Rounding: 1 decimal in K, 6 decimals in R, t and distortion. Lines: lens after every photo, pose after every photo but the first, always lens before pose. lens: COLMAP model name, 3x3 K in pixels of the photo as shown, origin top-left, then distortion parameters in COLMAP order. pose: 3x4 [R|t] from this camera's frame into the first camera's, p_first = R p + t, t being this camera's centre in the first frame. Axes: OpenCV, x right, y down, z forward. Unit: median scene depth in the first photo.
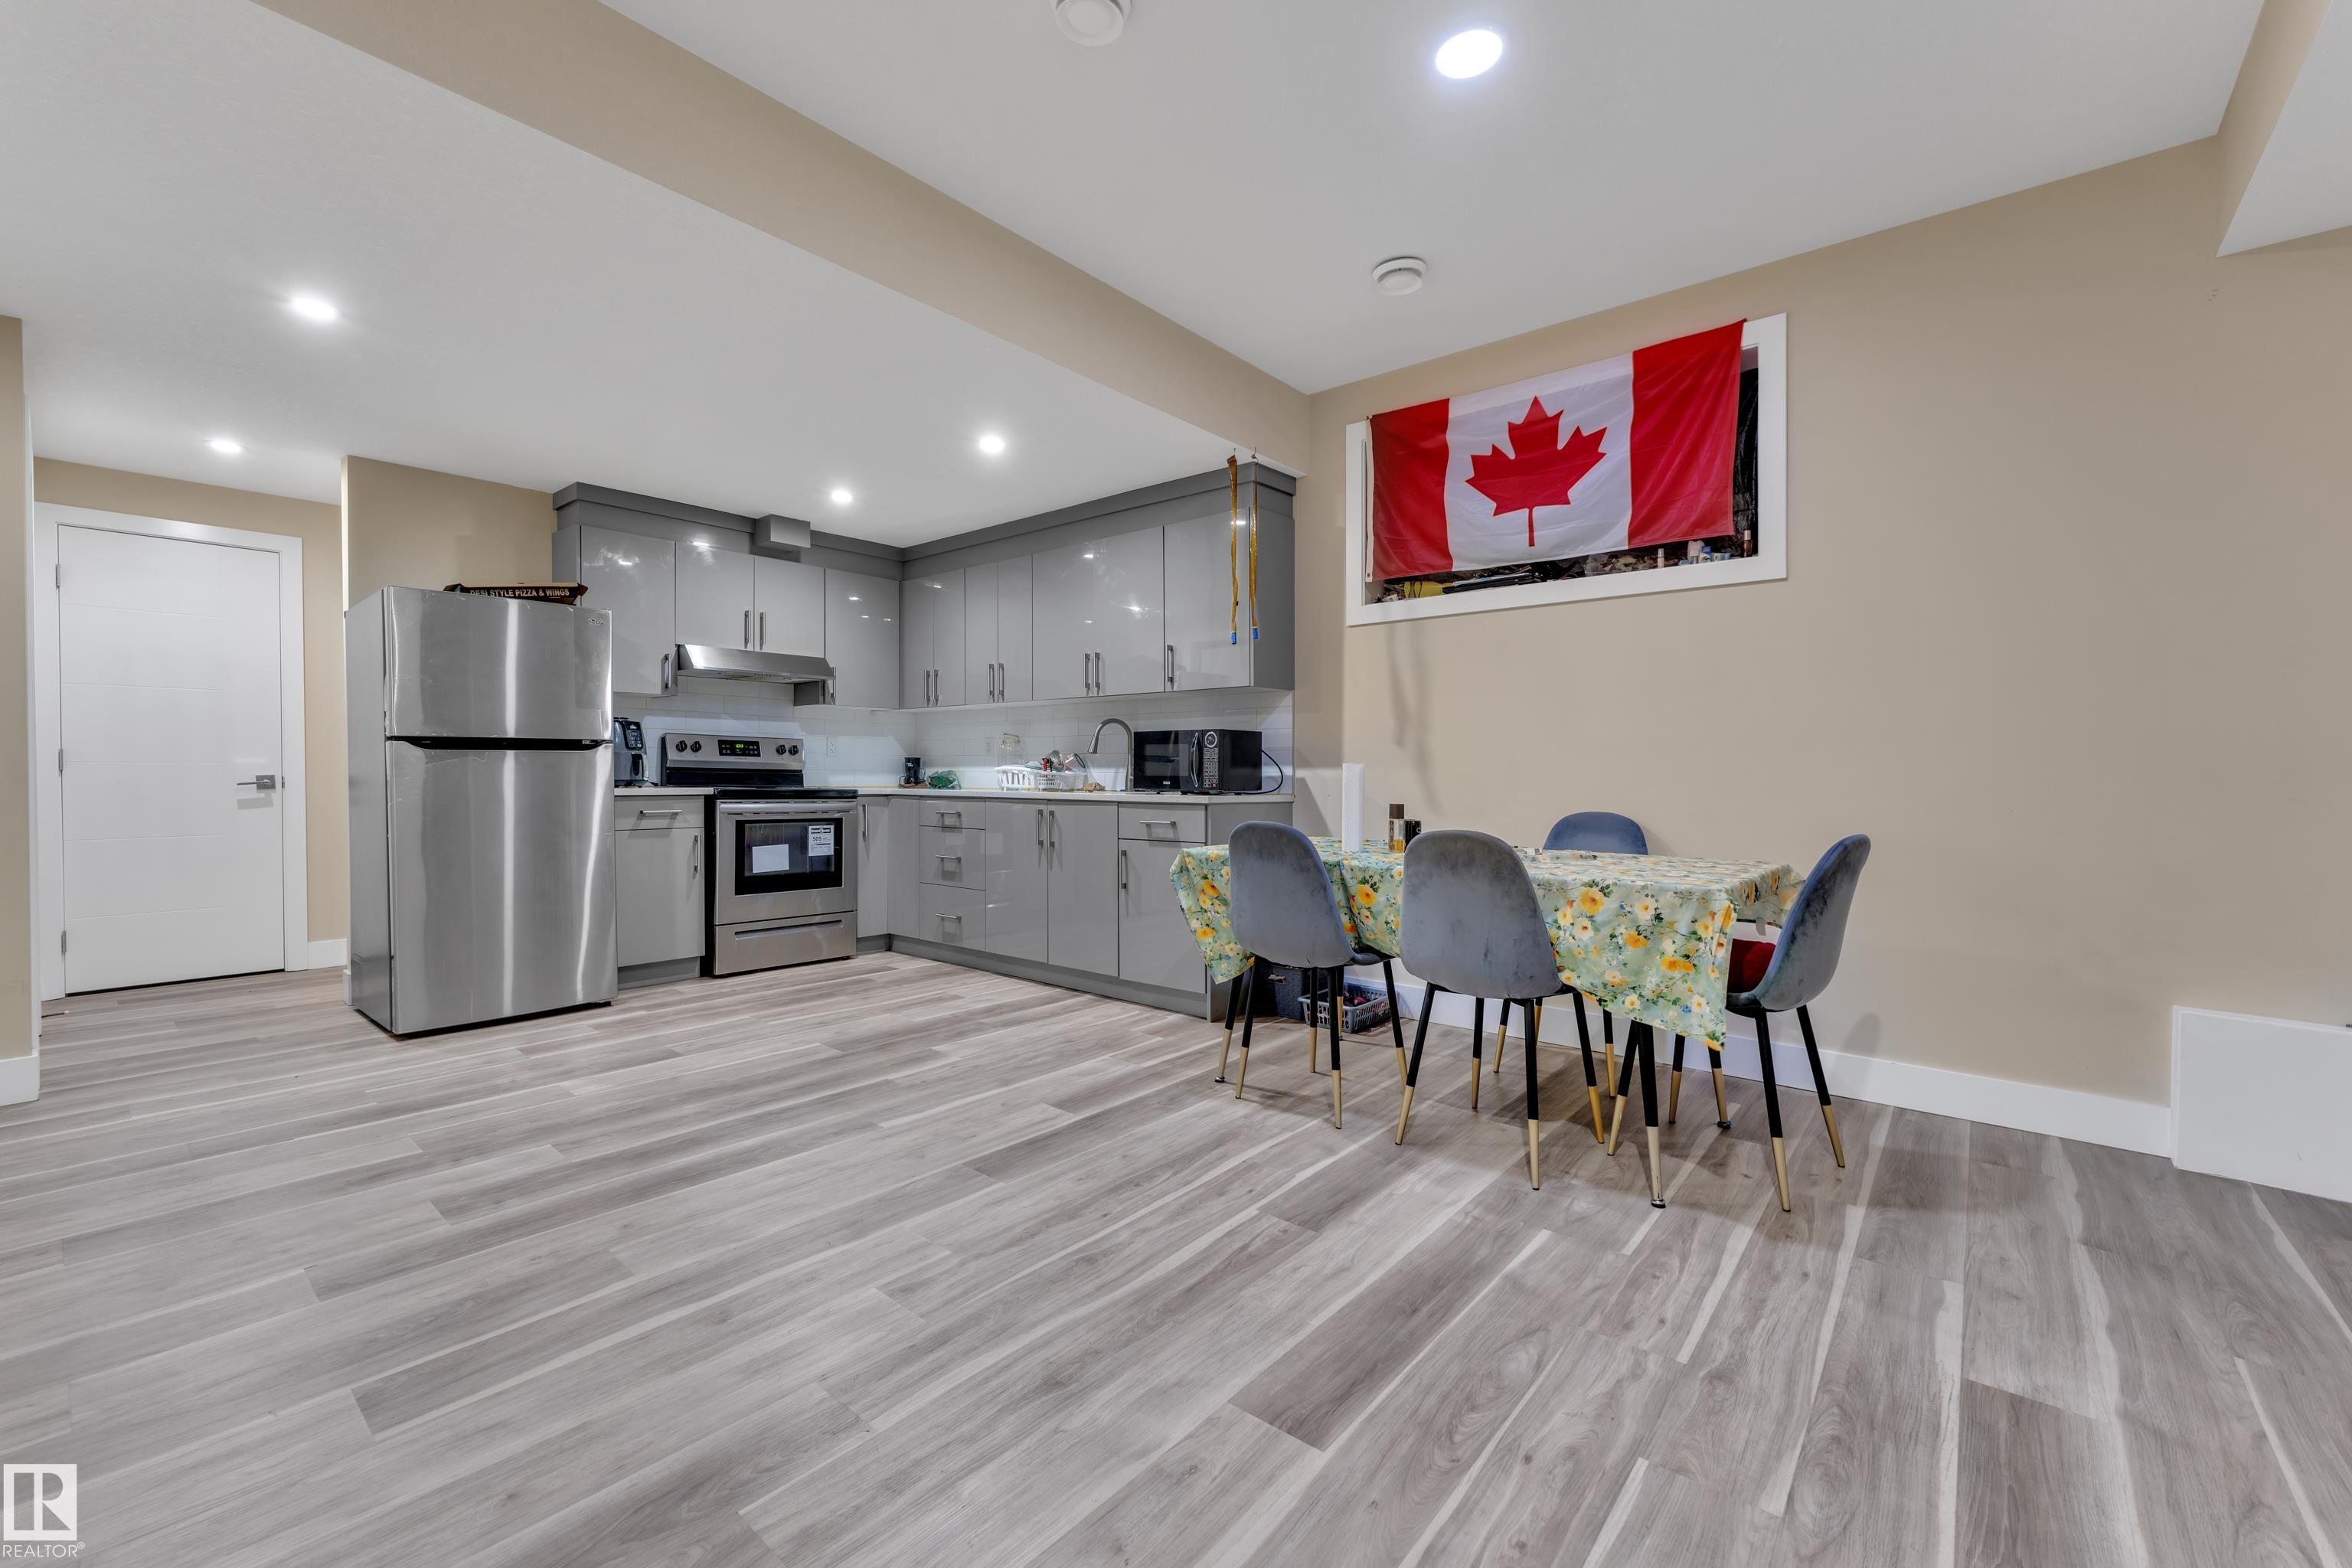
lens RADIAL K [[992.2, 0, 1152.4], [0, 992.2, 786.2], [0, 0, 1]] dist [-0.000946, -0.000129]
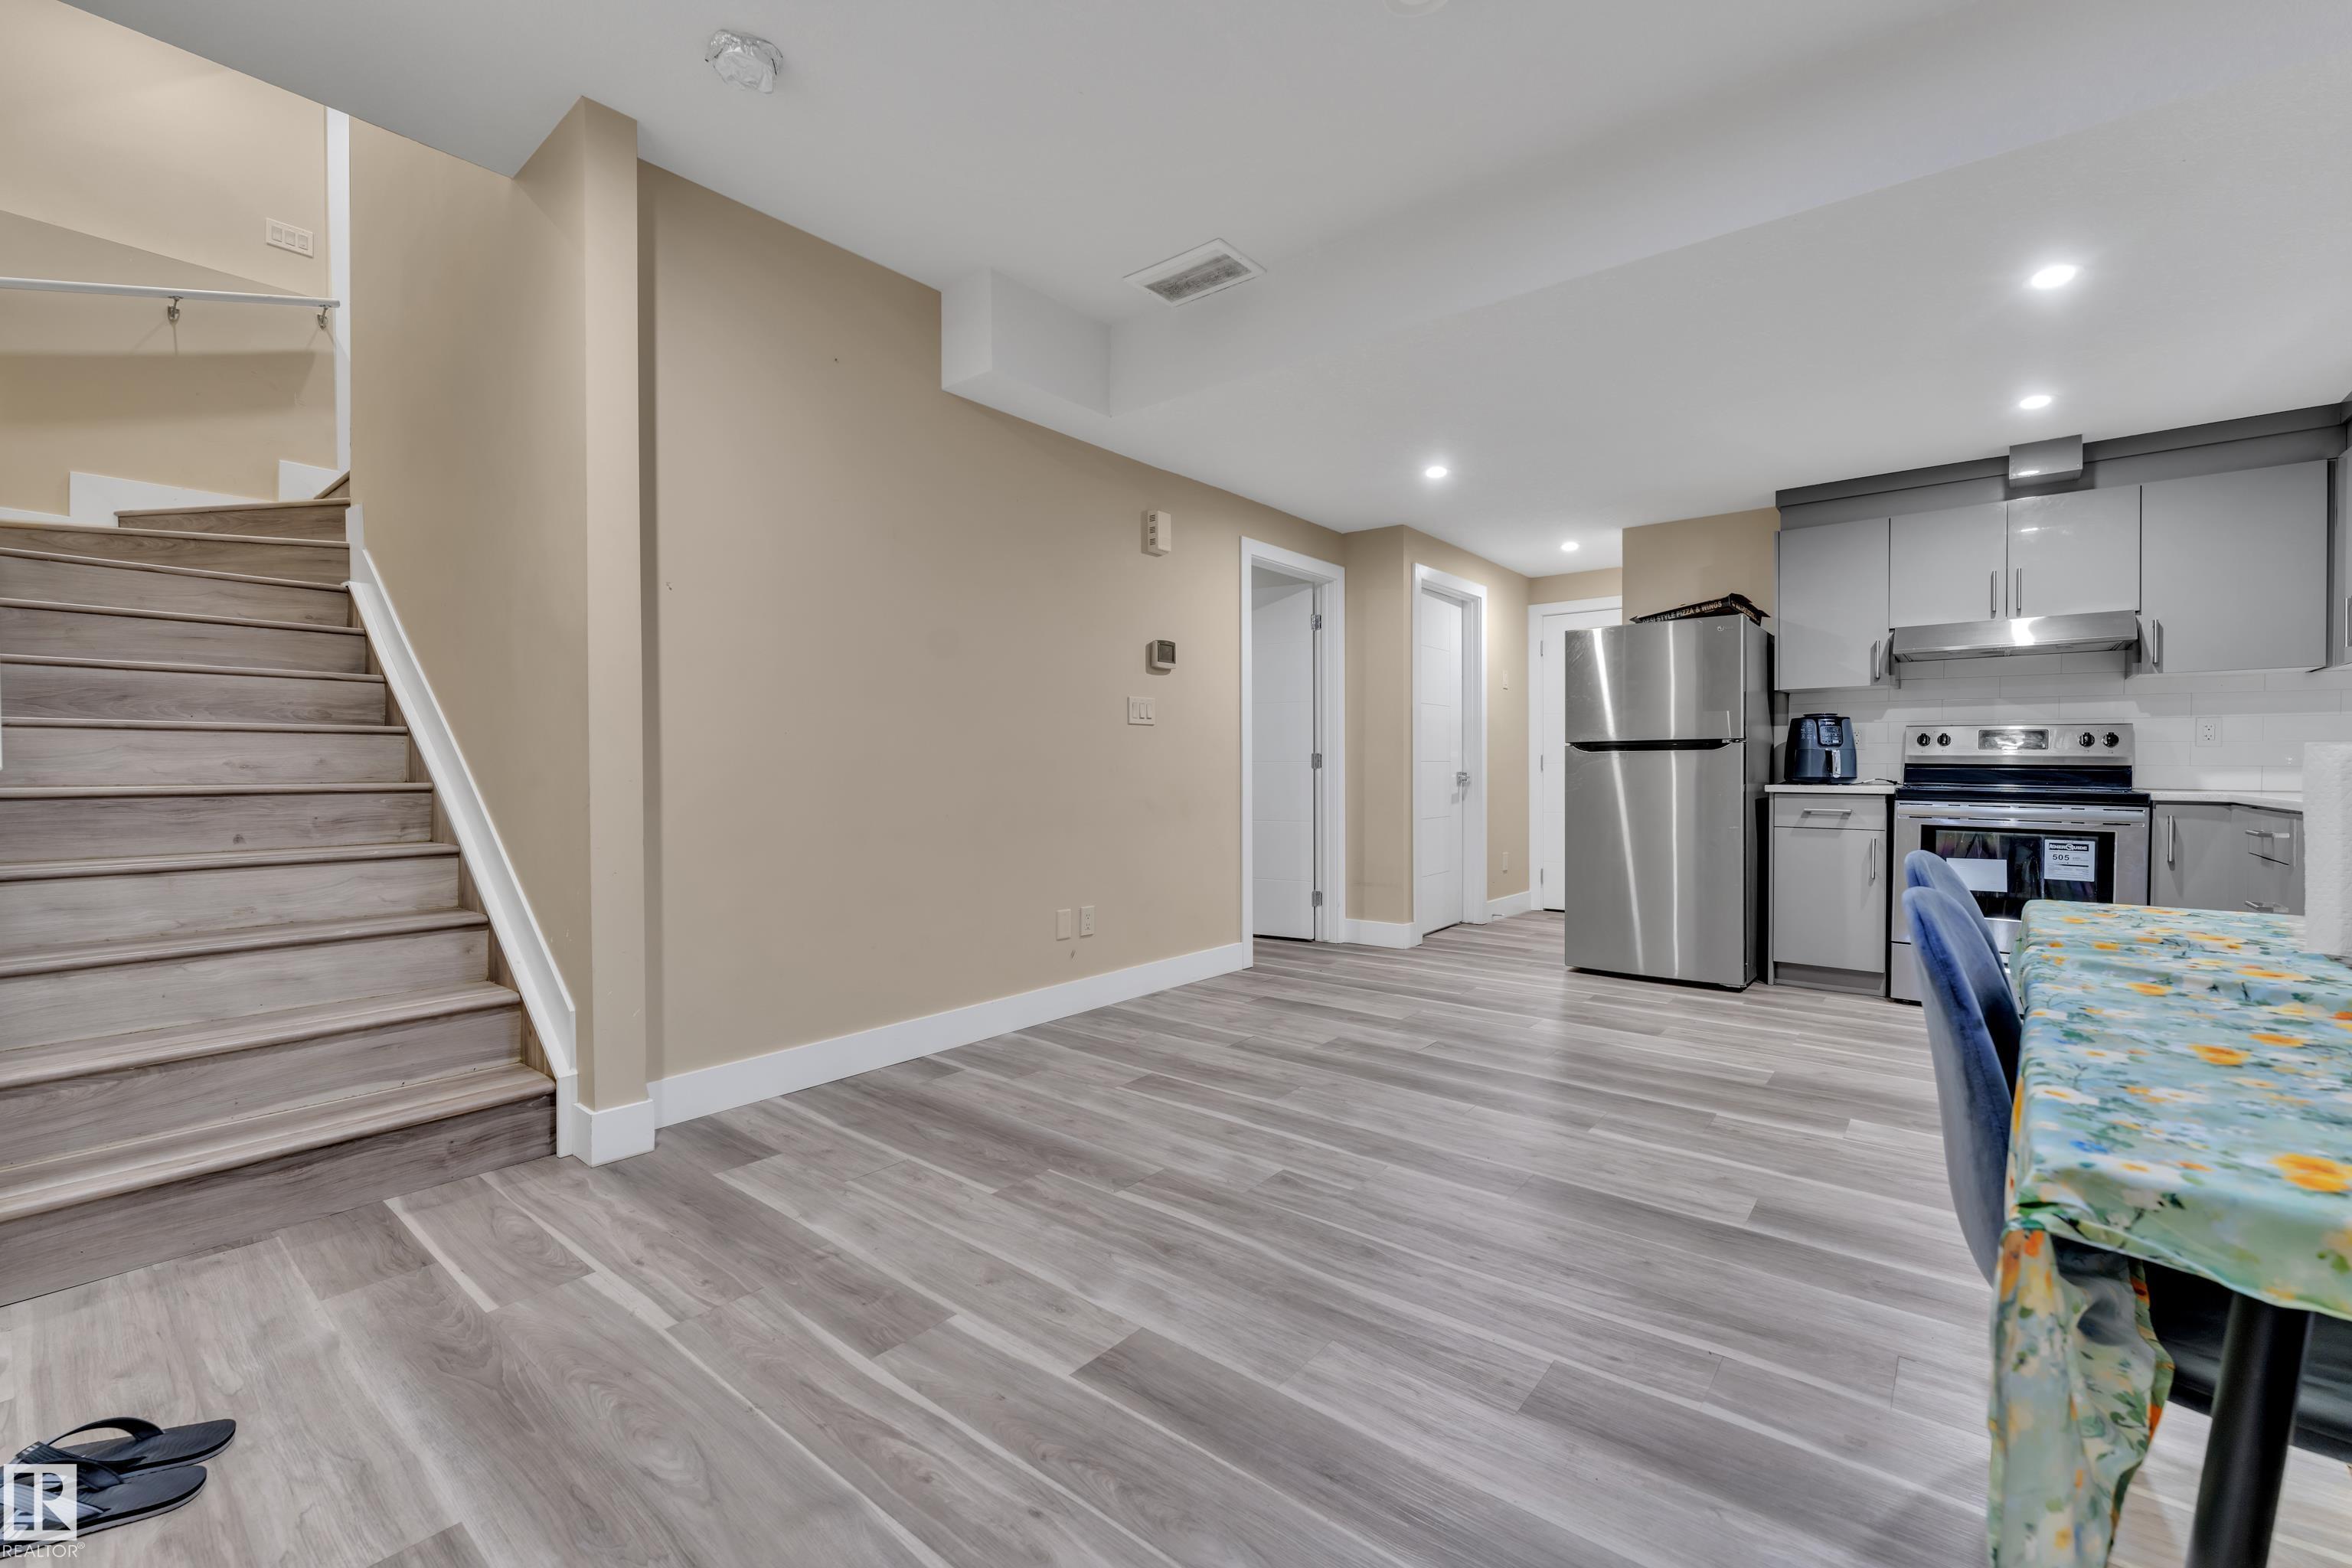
lens RADIAL K [[942.7, 0, 1176.0], [0, 942.7, 784.0], [0, 0, 1]] dist [-0.000024, 0.000045]
pose [[0.031971, 0.011729, -0.999420, 0.422641], [-0.013753, 0.999842, 0.011294, -0.001594], [0.999394, 0.013384, 0.032127, 0.371624]]
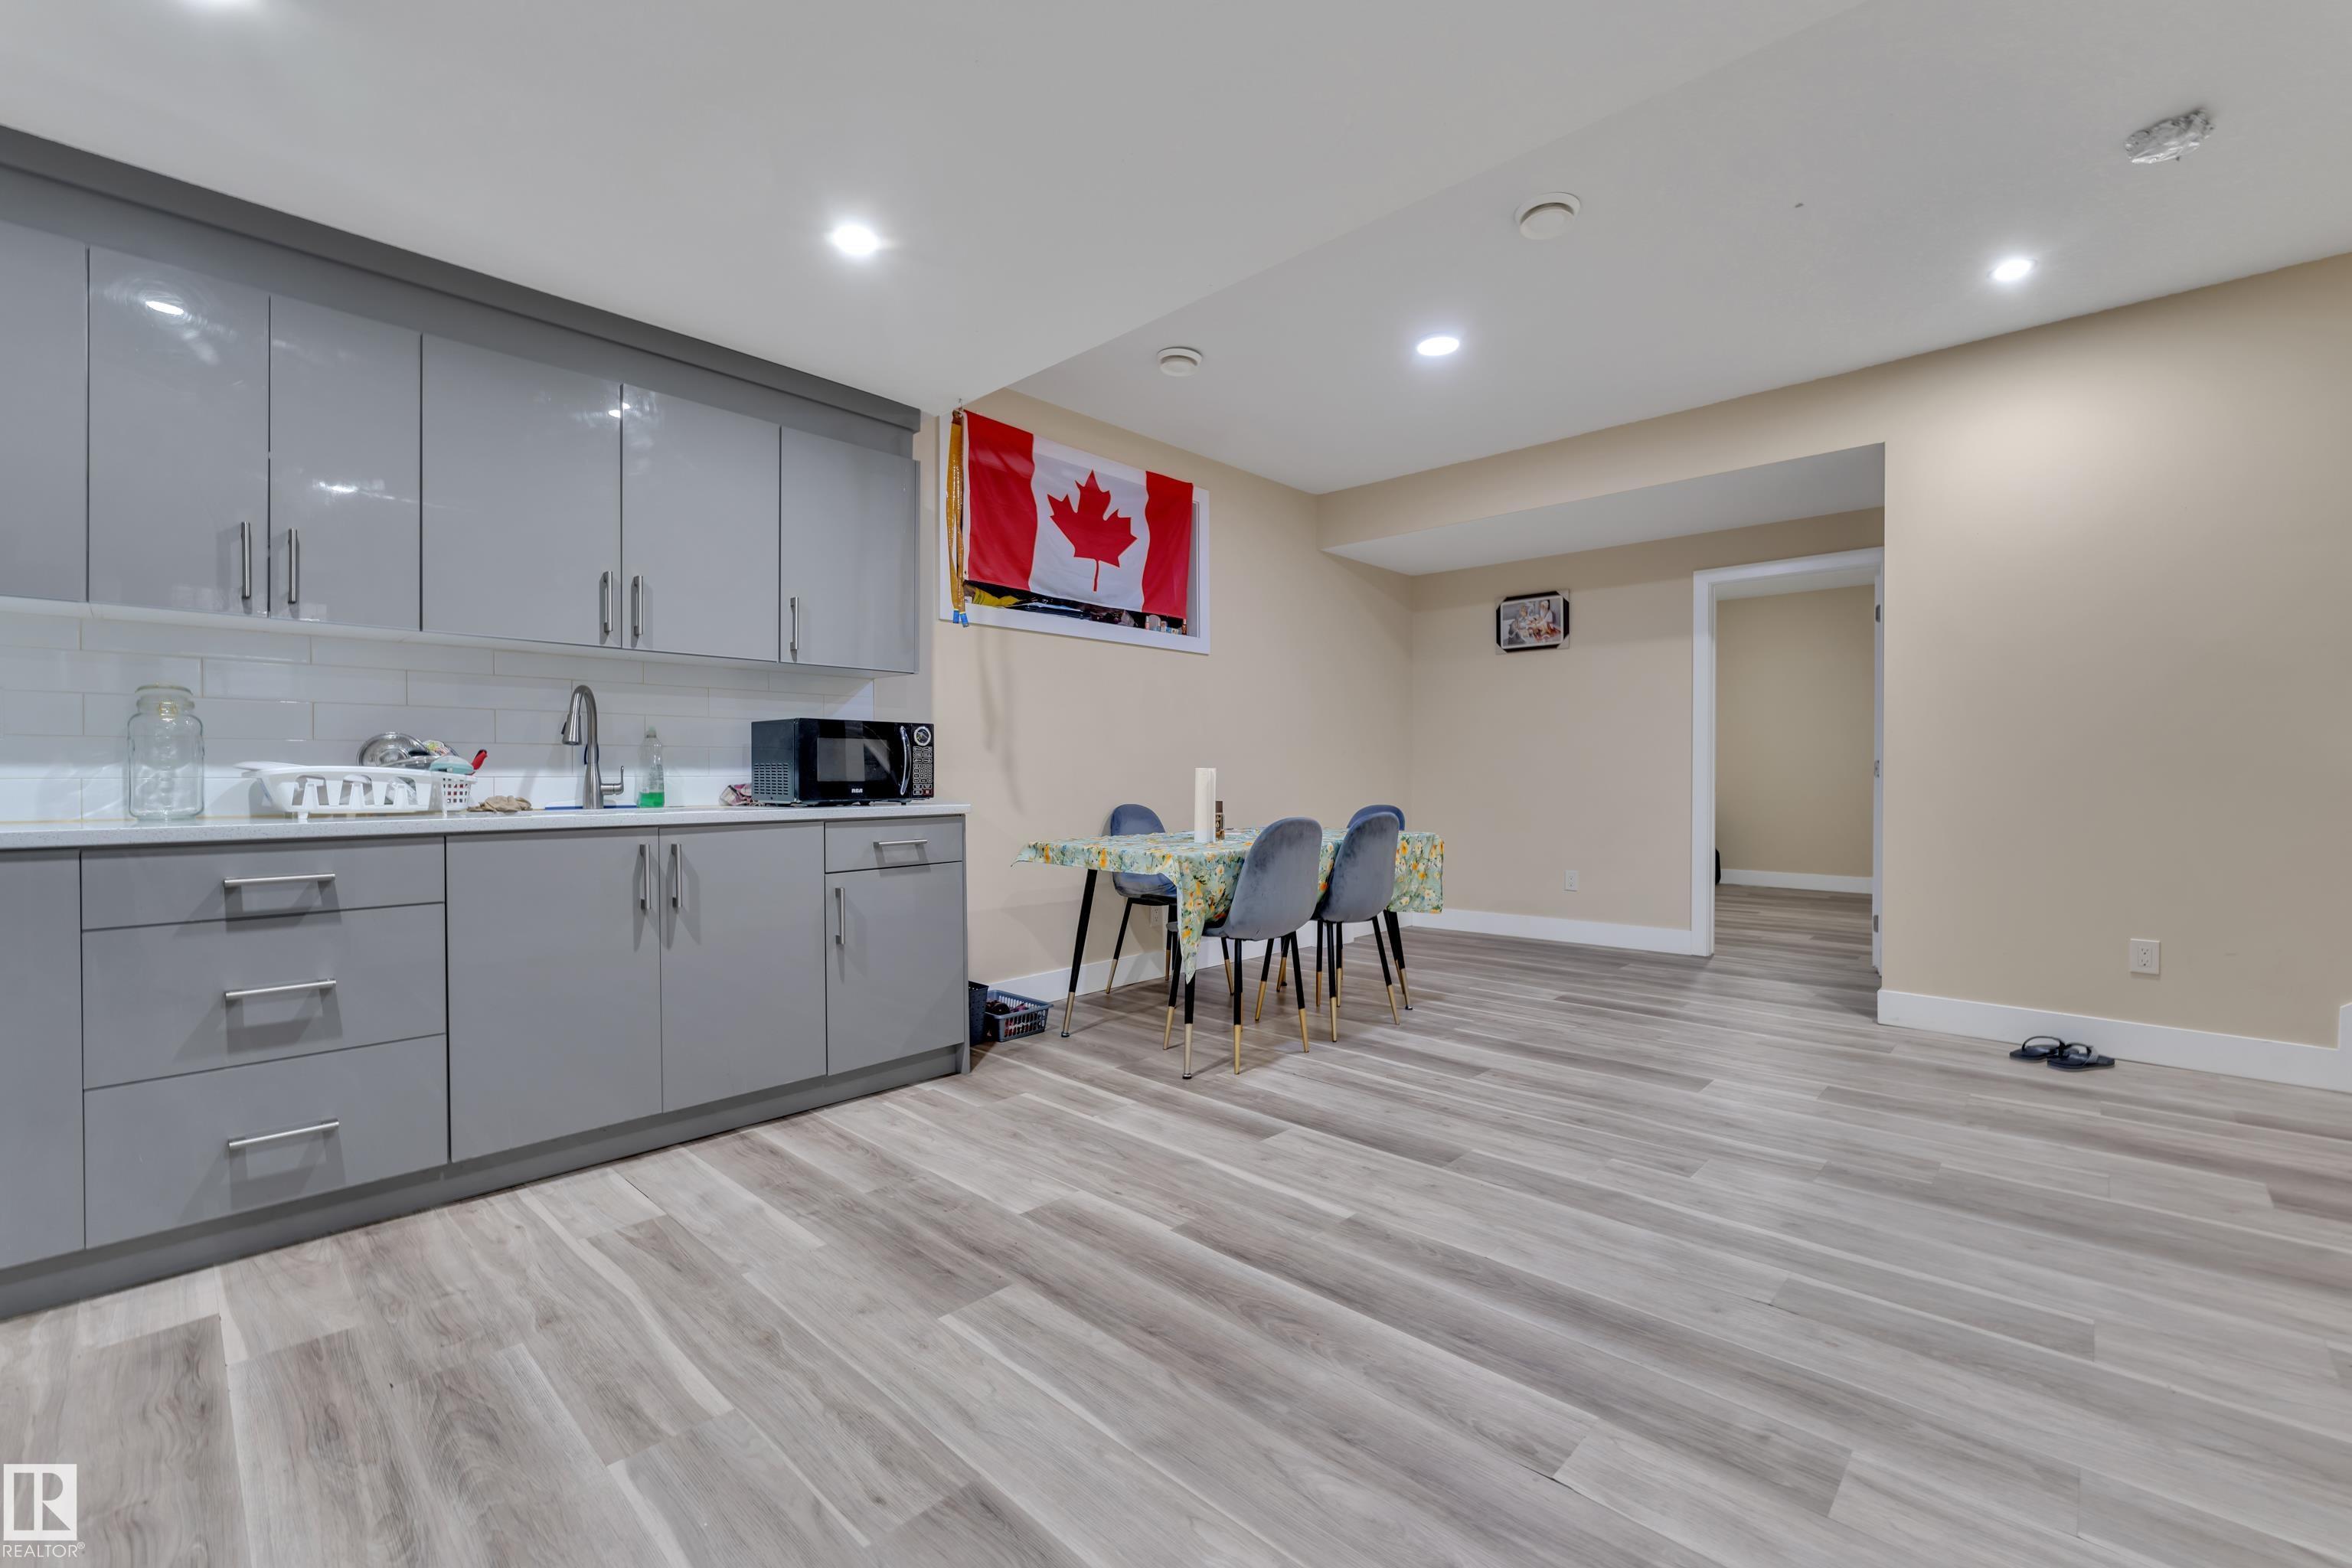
lens RADIAL K [[982.7, 0, 1180.0], [0, 982.7, 778.0], [0, 0, 1]] dist [-0.004008, 0.000006]
pose [[0.021684, -0.008439, 0.999729, -0.713347], [0.014461, 0.999862, 0.008126, -0.015551], [-0.999660, 0.014281, 0.021803, 0.741936]]
